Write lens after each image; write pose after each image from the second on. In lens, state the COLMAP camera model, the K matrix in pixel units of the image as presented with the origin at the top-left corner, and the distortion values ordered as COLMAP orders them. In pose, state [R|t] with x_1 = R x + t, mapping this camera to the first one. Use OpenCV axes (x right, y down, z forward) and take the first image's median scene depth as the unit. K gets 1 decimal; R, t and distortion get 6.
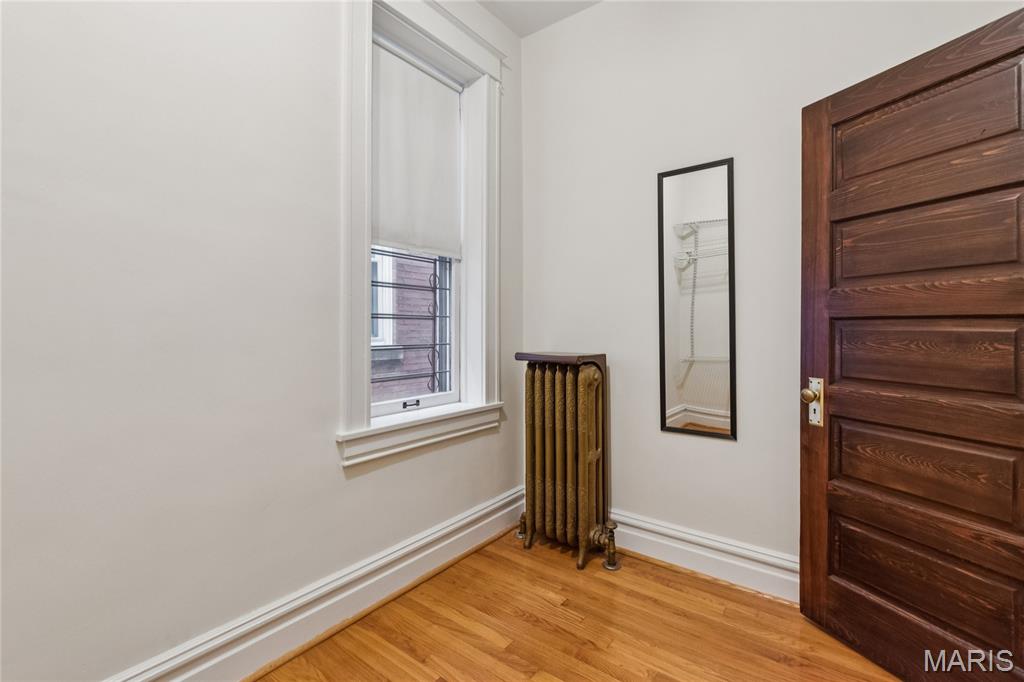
lens RADIAL K [[462.7, 0, 508.3], [0, 462.7, 330.7], [0, 0, 1]] dist [0.000488, 0.000202]
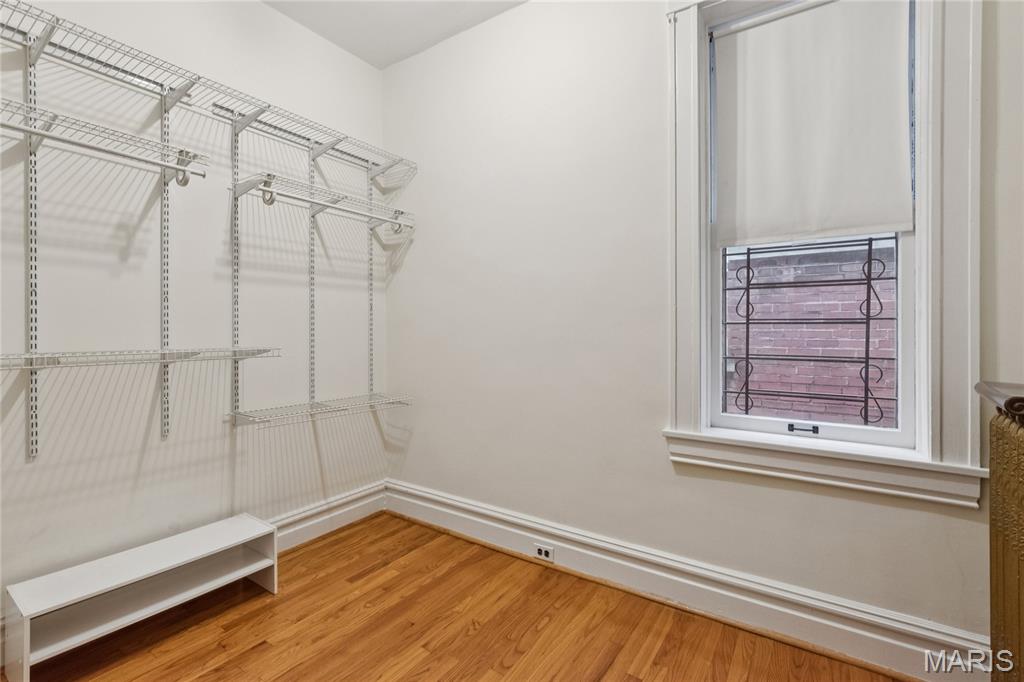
lens RADIAL K [[462.7, 0, 507.0], [0, 462.7, 337.0], [0, 0, 1]] dist [0.000488, 0.000202]
pose [[0.057018, 0.012291, -0.998298, 0.577611], [-0.008091, 0.999897, 0.011849, -0.007916], [0.998340, 0.007402, 0.057111, 0.441034]]
